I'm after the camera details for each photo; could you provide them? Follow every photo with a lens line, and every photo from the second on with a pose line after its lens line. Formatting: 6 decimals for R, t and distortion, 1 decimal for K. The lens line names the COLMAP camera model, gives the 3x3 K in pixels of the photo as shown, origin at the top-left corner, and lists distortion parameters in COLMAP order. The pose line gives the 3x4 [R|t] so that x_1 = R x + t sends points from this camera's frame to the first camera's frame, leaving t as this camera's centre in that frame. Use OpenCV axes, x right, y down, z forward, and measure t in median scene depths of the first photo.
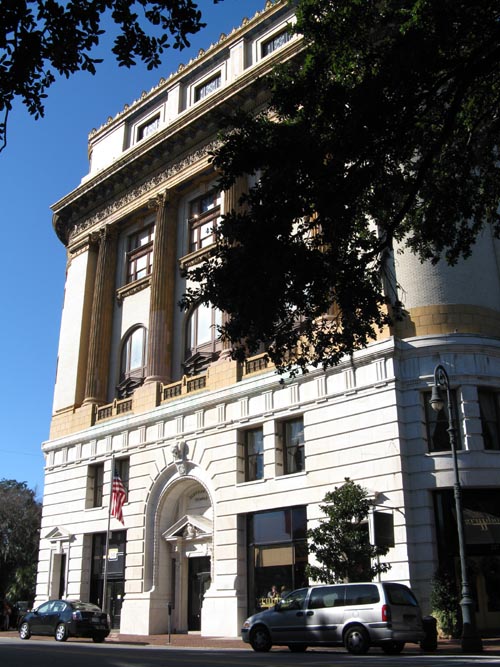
lens RADIAL K [[663.9, 0, 250.0], [0, 663.9, 333.5], [0, 0, 1]] dist [-0.197751, 0.187032]
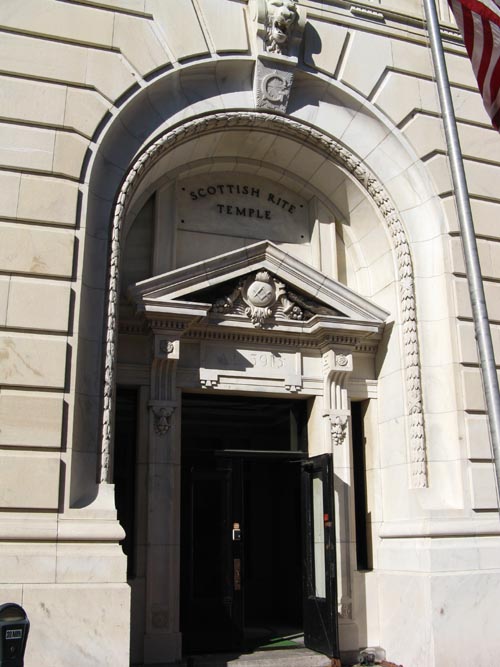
lens RADIAL K [[714.1, 0, 250.0], [0, 714.1, 333.5], [0, 0, 1]] dist [-0.125463, 0.014704]
pose [[0.493761, 0.266694, 0.827692, -0.305880], [-0.339790, 0.935311, -0.098669, 0.310995], [-0.800464, -0.232522, 0.552440, 0.741882]]
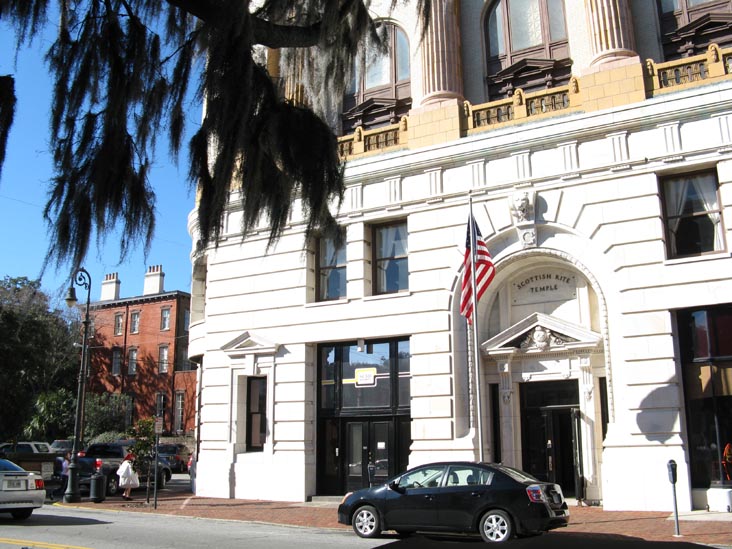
lens RADIAL K [[783.7, 0, 311.0], [0, 783.7, 248.4], [0, 0, 1]] dist [-0.125463, 0.014704]
pose [[0.985404, 0.071257, 0.154604, -0.374956], [-0.090419, 0.988565, 0.120677, 0.135407], [-0.144237, -0.132894, 0.980579, 0.297551]]
